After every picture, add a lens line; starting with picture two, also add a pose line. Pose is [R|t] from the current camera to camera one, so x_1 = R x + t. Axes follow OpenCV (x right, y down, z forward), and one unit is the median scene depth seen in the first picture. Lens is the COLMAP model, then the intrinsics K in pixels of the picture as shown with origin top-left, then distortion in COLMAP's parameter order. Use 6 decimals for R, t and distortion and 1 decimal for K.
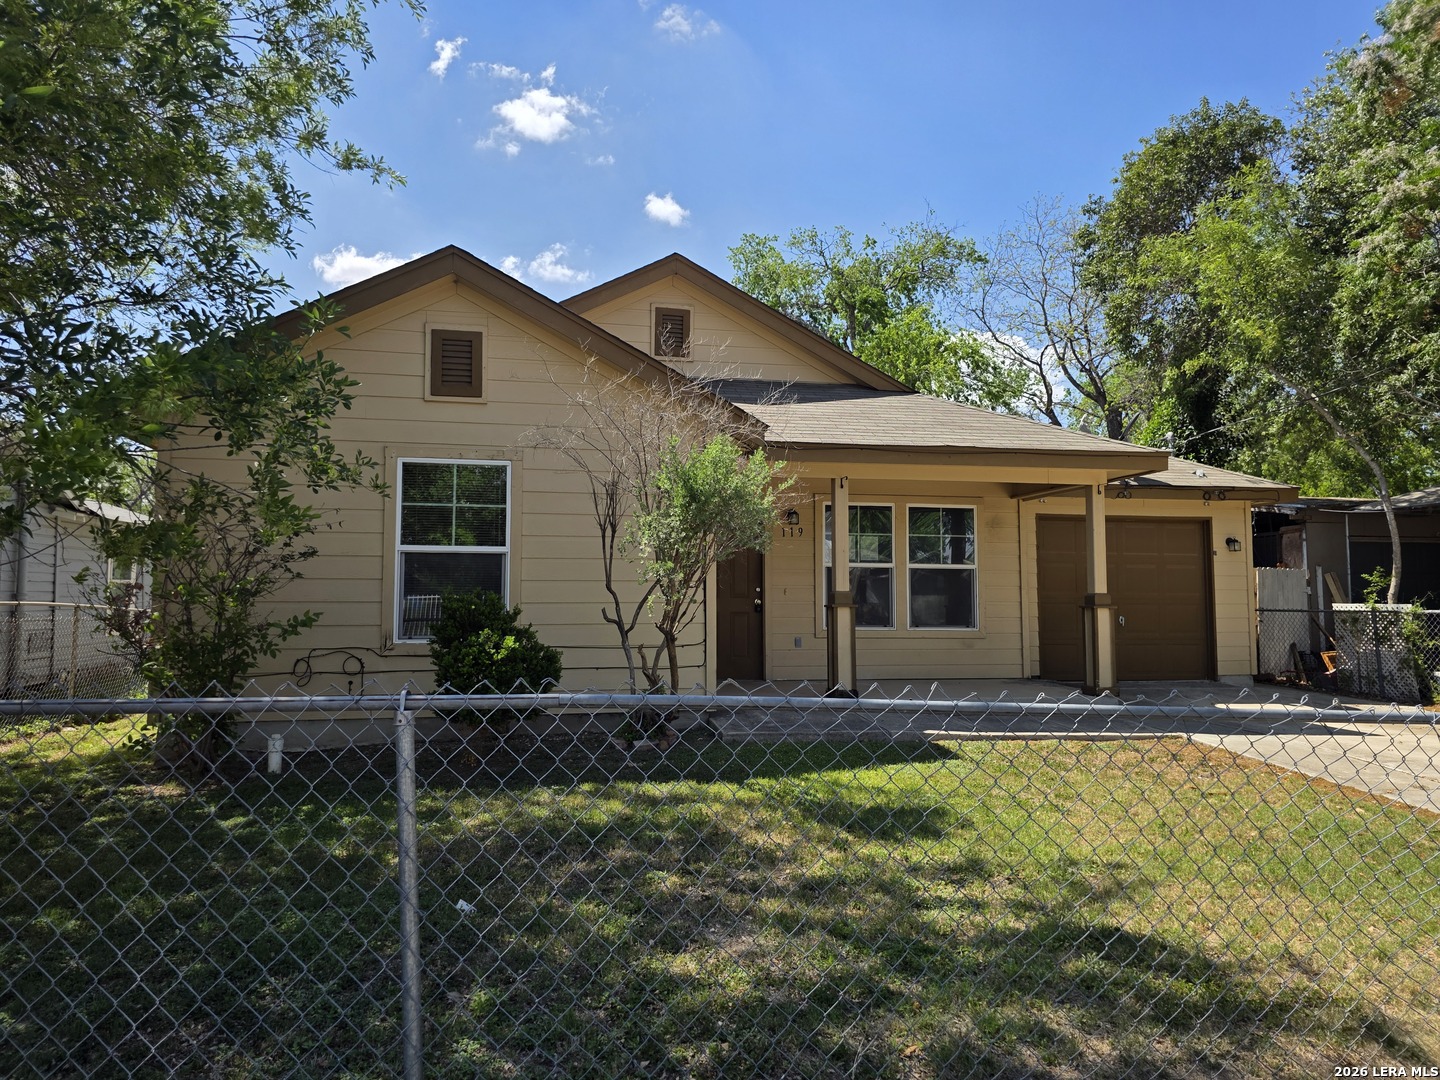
lens RADIAL K [[962.5, 0, 723.7], [0, 962.5, 541.2], [0, 0, 1]] dist [0.047662, -0.010539]
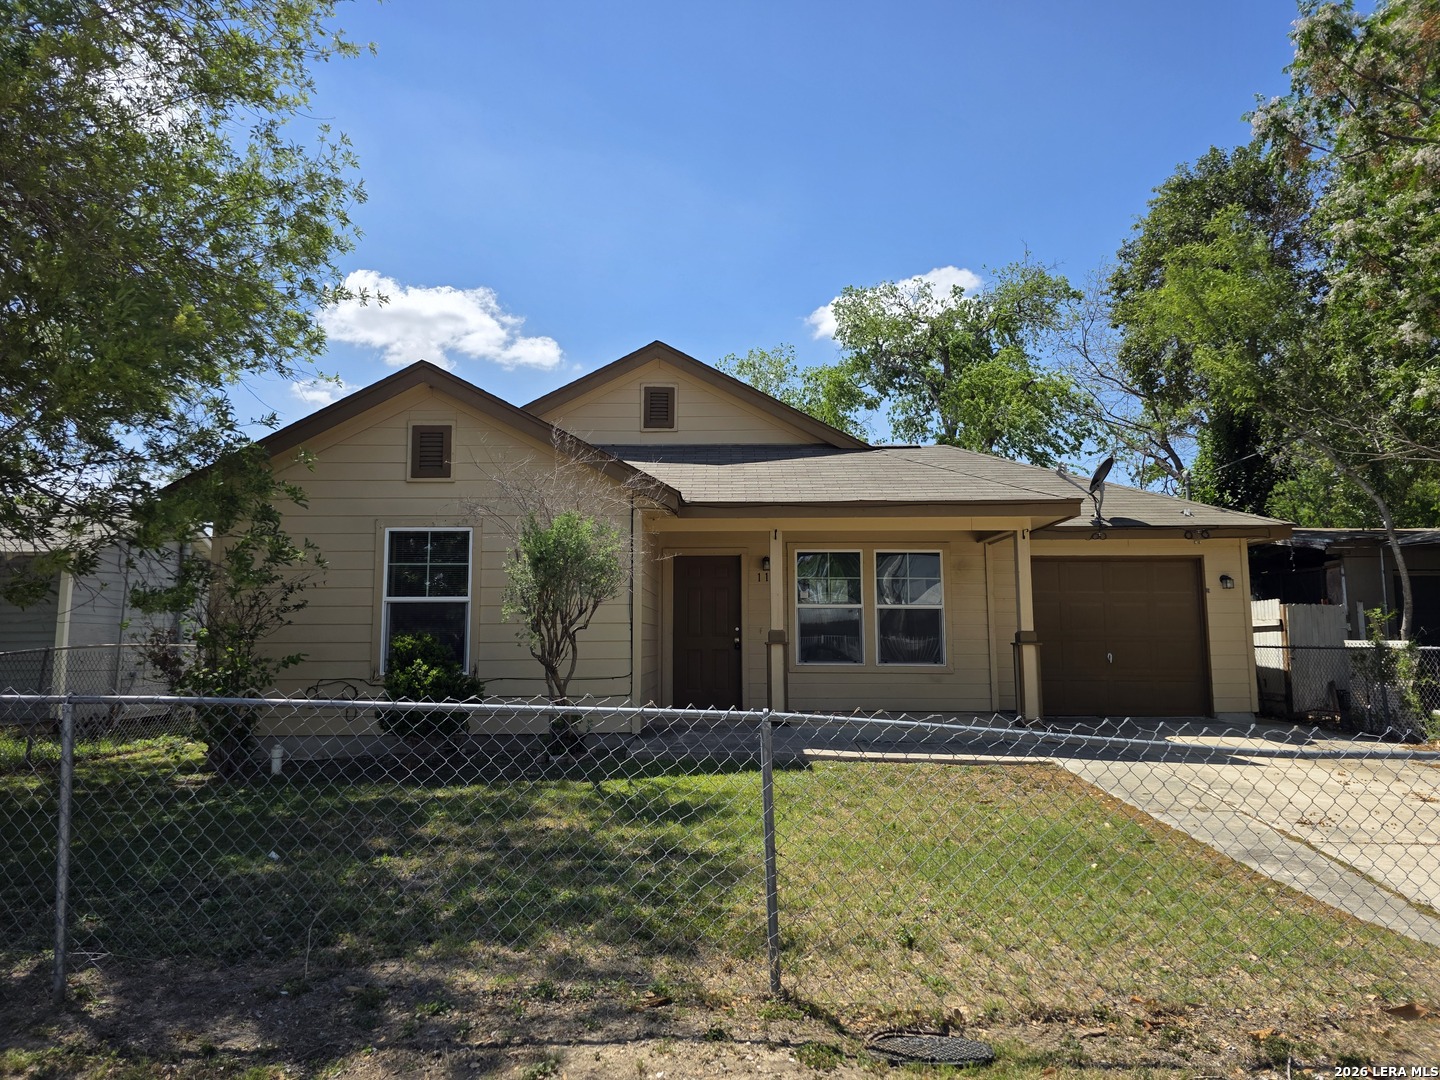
lens RADIAL K [[962.5, 0, 713.2], [0, 962.5, 533.4], [0, 0, 1]] dist [0.047662, -0.010539]
pose [[0.981765, -0.026965, -0.188176, 0.222250], [0.017485, 0.998501, -0.051857, -0.003961], [0.189292, 0.047622, 0.980765, -0.111583]]
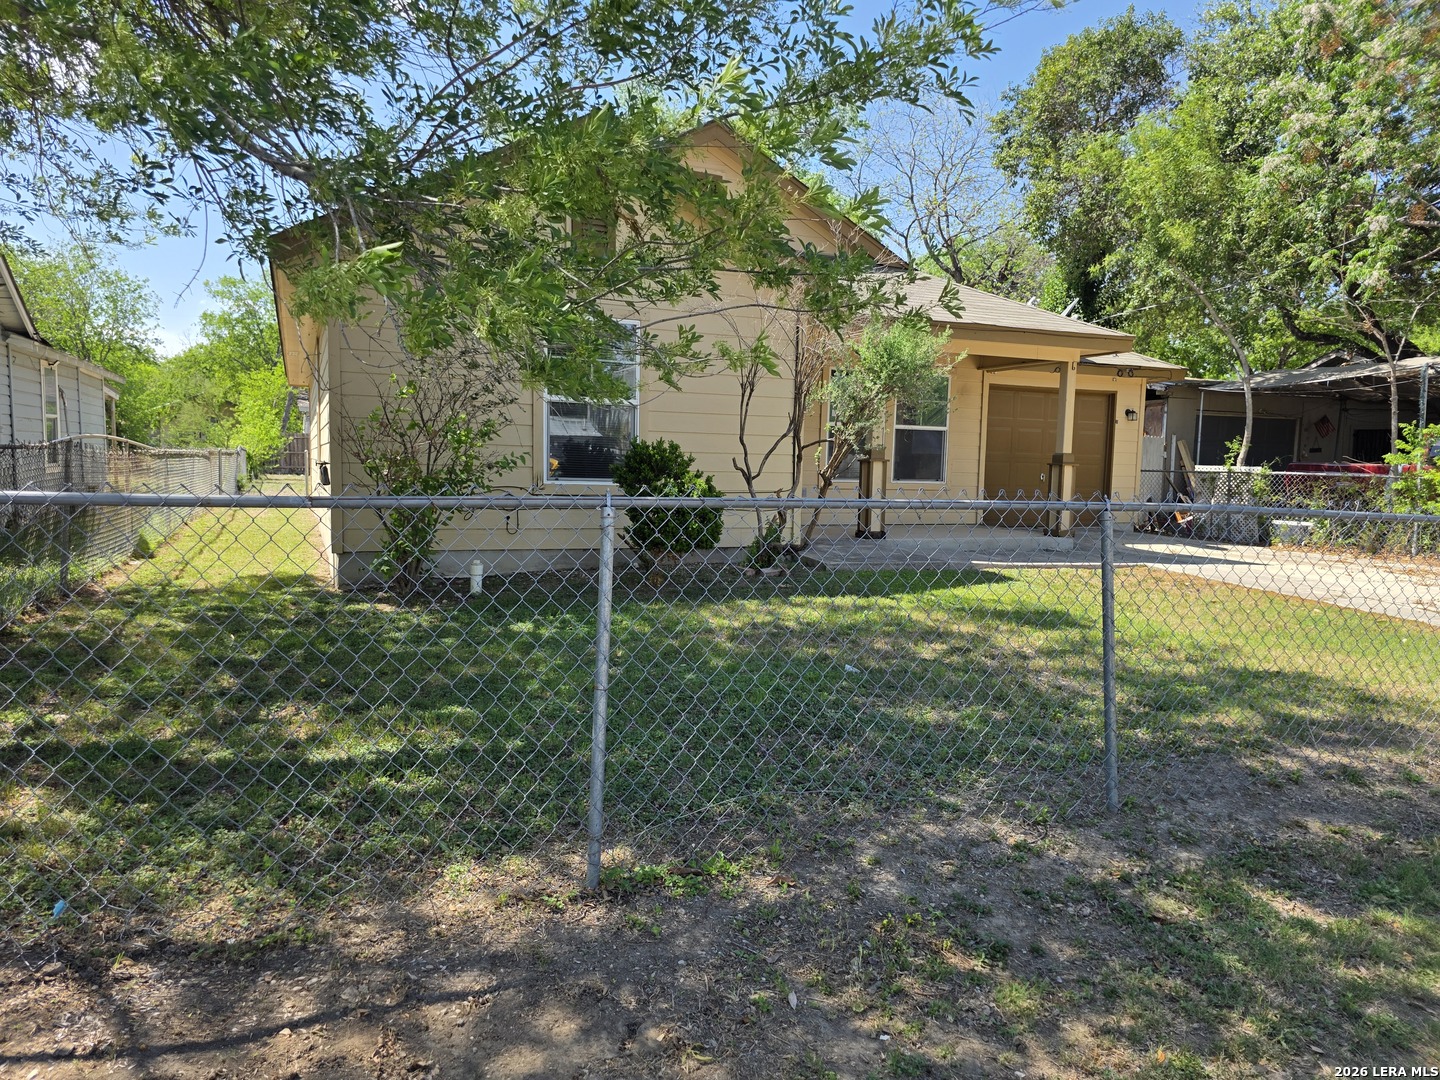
lens RADIAL K [[962.5, 0, 717.7], [0, 962.5, 542.1], [0, 0, 1]] dist [0.047662, -0.010539]
pose [[0.979647, 0.004425, 0.200678, -0.248518], [-0.034436, 0.988640, 0.146306, 0.000965], [-0.197750, -0.150239, 0.968671, -0.091874]]
